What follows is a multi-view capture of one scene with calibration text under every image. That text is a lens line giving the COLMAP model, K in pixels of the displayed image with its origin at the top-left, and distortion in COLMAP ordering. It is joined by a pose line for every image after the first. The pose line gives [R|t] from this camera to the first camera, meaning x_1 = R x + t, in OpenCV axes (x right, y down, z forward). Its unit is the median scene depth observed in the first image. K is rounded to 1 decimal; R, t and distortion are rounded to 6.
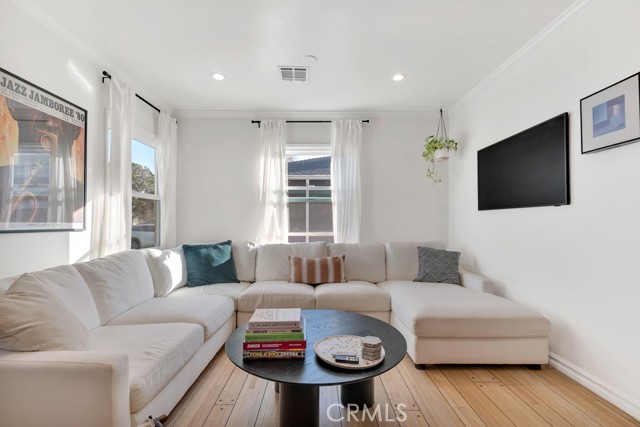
lens RADIAL K [[276.5, 0, 317.0], [0, 276.5, 217.6], [0, 0, 1]] dist [0.000647, 0.000164]
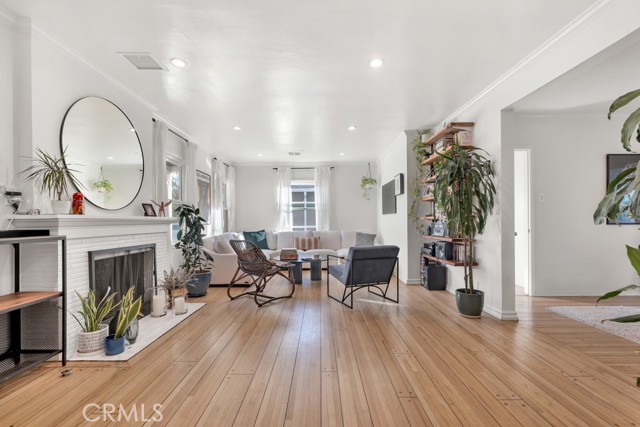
lens RADIAL K [[276.5, 0, 317.0], [0, 276.5, 217.6], [0, 0, 1]] dist [0.000647, 0.000164]
pose [[0.999838, -0.006784, -0.016689, 0.104673], [0.006946, 0.999929, 0.009663, -0.022865], [0.016622, -0.009777, 0.999814, -0.975392]]
